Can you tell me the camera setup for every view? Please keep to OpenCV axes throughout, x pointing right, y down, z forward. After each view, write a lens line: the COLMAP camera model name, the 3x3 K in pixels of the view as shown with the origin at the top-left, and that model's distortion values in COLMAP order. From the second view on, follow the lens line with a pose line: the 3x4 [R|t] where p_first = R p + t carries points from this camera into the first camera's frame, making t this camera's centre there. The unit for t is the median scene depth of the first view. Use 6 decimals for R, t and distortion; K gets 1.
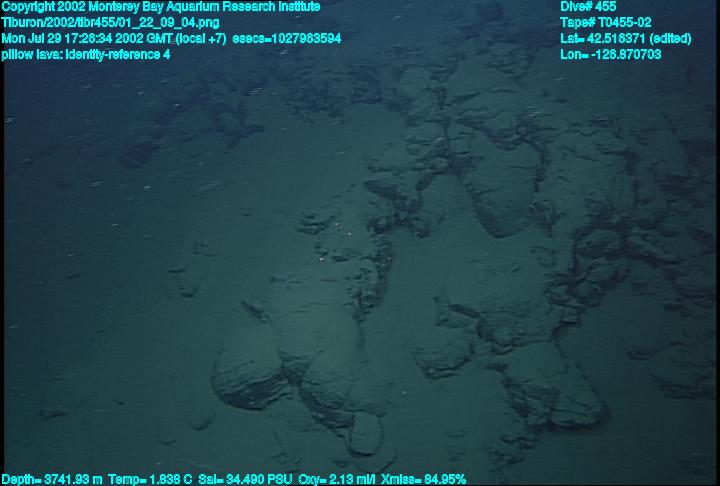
lens RADIAL K [[509.5, 0, 341.8], [0, 509.5, 244.3], [0, 0, 1]] dist [-0.090909, 0.122860]
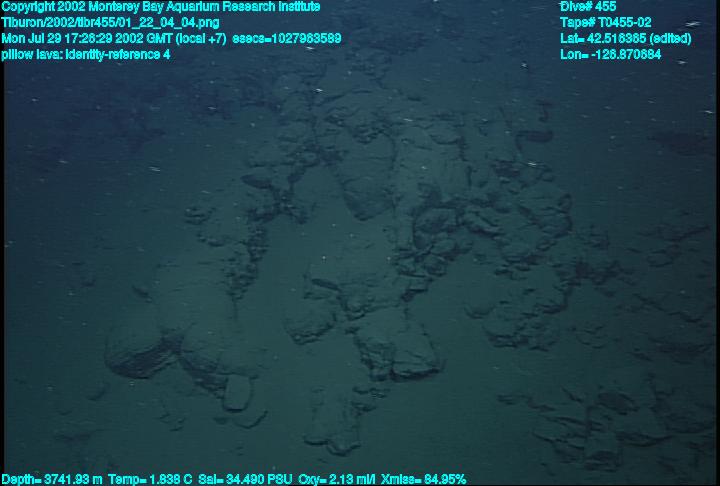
lens RADIAL K [[509.5, 0, 341.8], [0, 509.5, 244.3], [0, 0, 1]] dist [-0.090909, 0.122860]
pose [[0.996725, -0.046354, 0.066264, 0.206979], [0.045961, 0.998916, 0.007446, 0.033605], [-0.066537, -0.004376, 0.997774, -0.160330]]
